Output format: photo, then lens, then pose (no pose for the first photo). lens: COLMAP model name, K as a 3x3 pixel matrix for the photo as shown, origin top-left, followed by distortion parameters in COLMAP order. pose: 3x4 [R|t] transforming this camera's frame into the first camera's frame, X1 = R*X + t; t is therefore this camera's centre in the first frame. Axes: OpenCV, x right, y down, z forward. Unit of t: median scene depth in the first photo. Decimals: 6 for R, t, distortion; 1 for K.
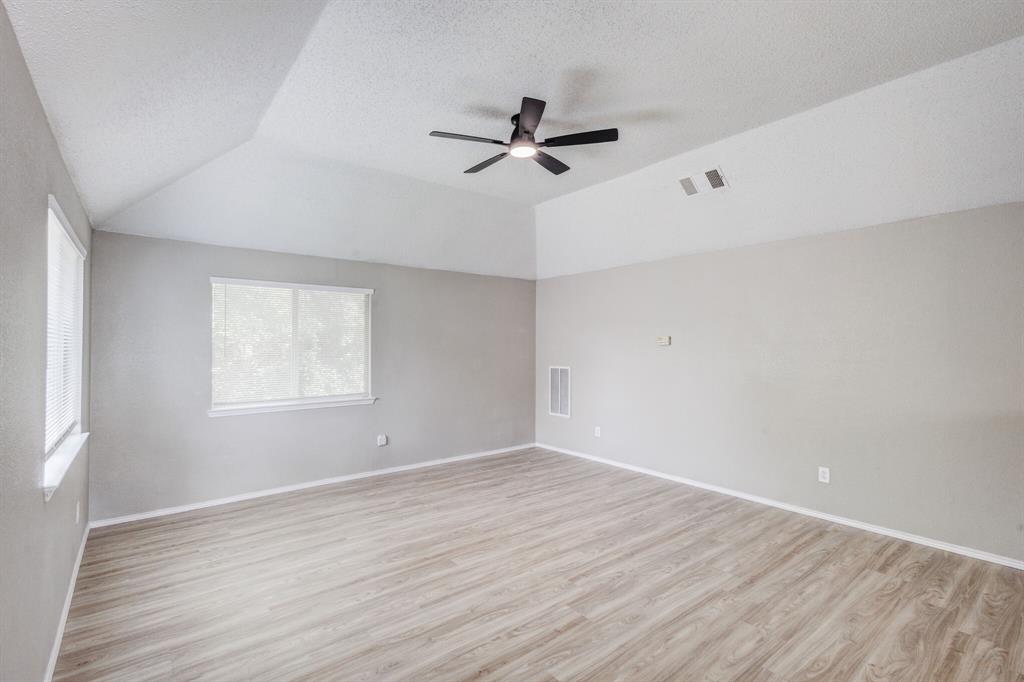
lens RADIAL K [[473.3, 0, 516.8], [0, 473.3, 341.7], [0, 0, 1]] dist [0.008364, -0.001946]
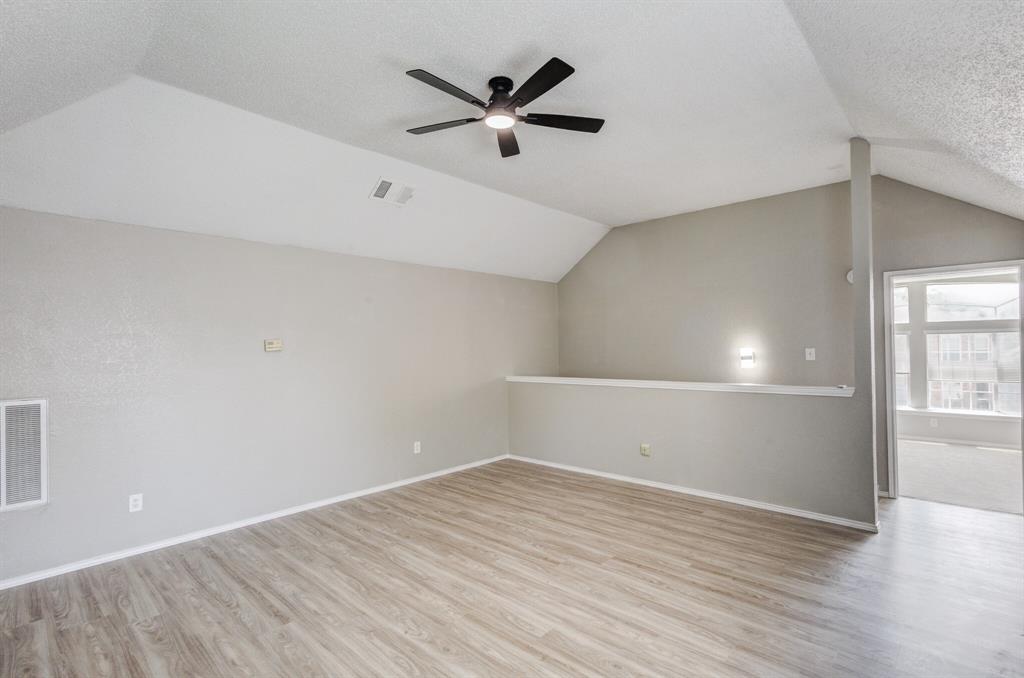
lens RADIAL K [[473.3, 0, 517.5], [0, 473.3, 342.3], [0, 0, 1]] dist [0.008364, -0.001946]
pose [[-0.137180, 0.016408, 0.990410, -0.803691], [0.011384, 0.999823, -0.014988, 0.012305], [-0.990481, 0.009218, -0.137342, 1.043584]]
